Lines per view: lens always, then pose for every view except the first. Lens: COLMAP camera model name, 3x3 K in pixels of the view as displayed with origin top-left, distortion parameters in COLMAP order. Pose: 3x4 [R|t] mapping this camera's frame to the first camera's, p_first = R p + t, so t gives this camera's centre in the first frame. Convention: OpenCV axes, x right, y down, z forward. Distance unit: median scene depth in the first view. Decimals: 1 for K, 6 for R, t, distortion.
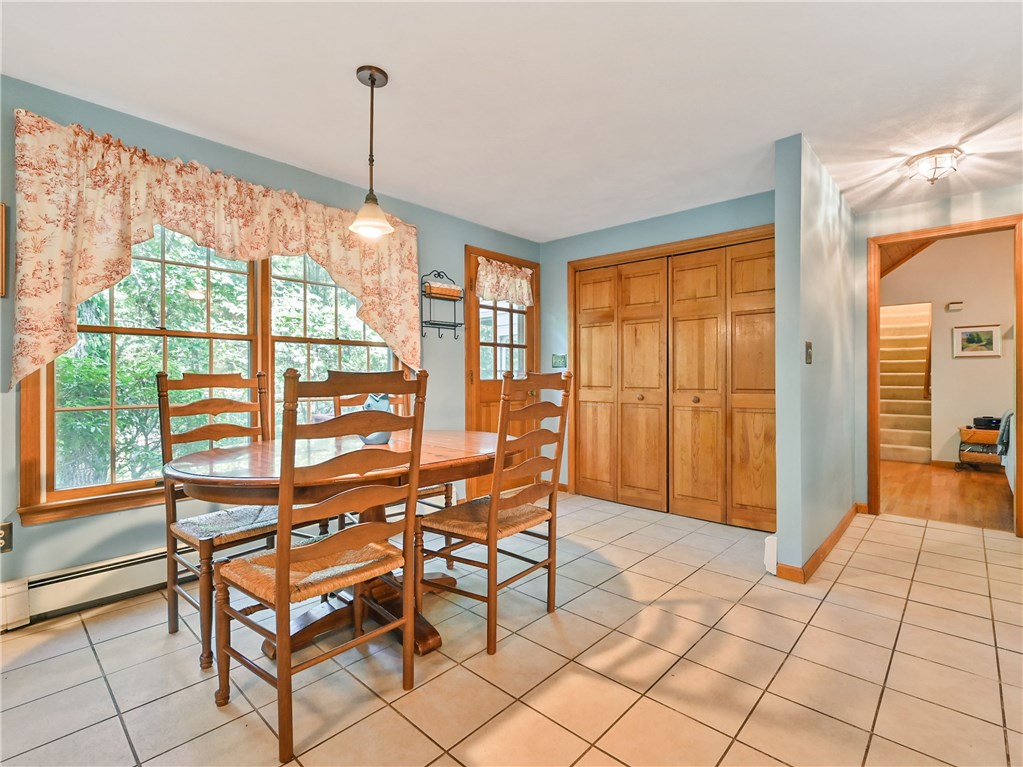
lens RADIAL K [[487.7, 0, 511.4], [0, 487.7, 377.1], [0, 0, 1]] dist [-0.000756, -0.001355]
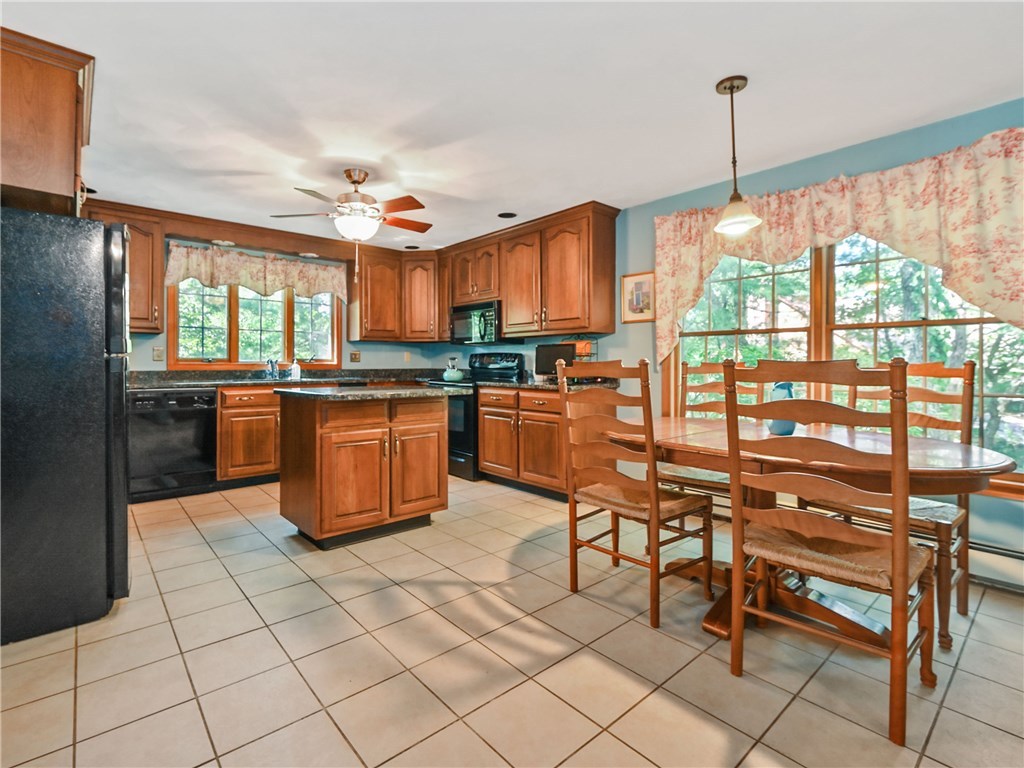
lens RADIAL K [[488.1, 0, 512.0], [0, 488.1, 361.1], [0, 0, 1]] dist [-0.000756, -0.001355]
pose [[-0.099752, -0.005619, -0.994996, 0.801502], [-0.005558, 0.999972, -0.005090, -0.000917], [0.994997, 0.005022, -0.099780, 0.611570]]
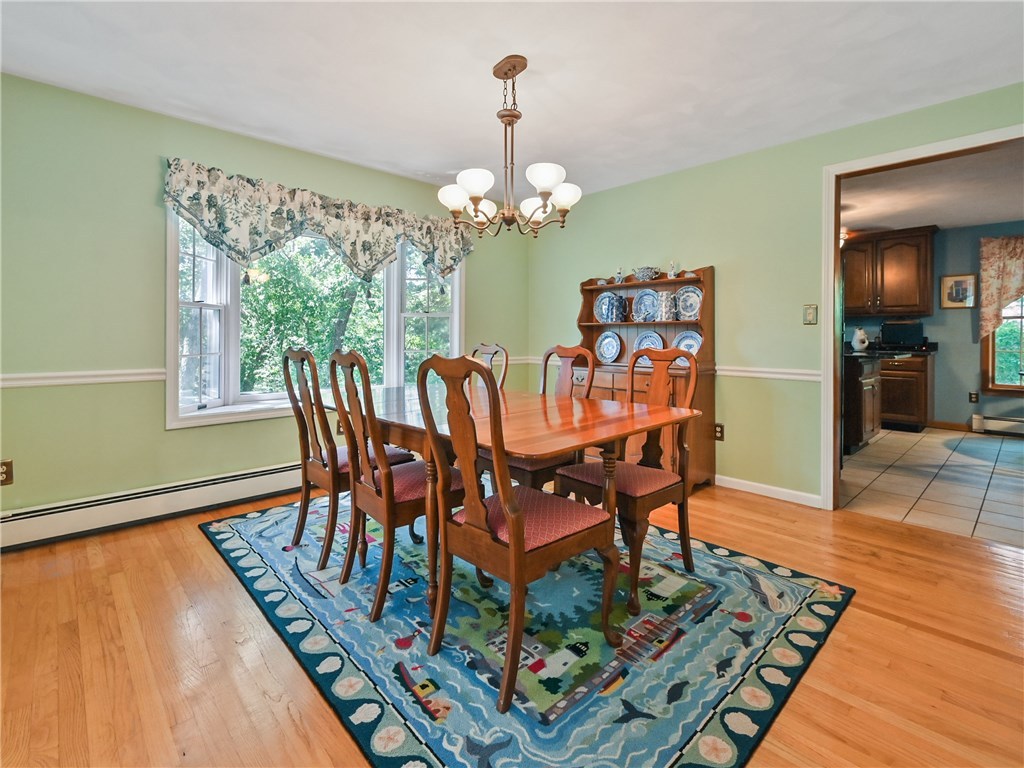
lens RADIAL K [[488.1, 0, 545.4], [0, 488.1, 332.6], [0, 0, 1]] dist [-0.000756, -0.001355]
pose [[-0.038367, 0.001968, -0.999262, 1.668187], [-0.008425, 0.999962, 0.002293, -0.013635], [0.999228, 0.008507, -0.038349, -1.222606]]
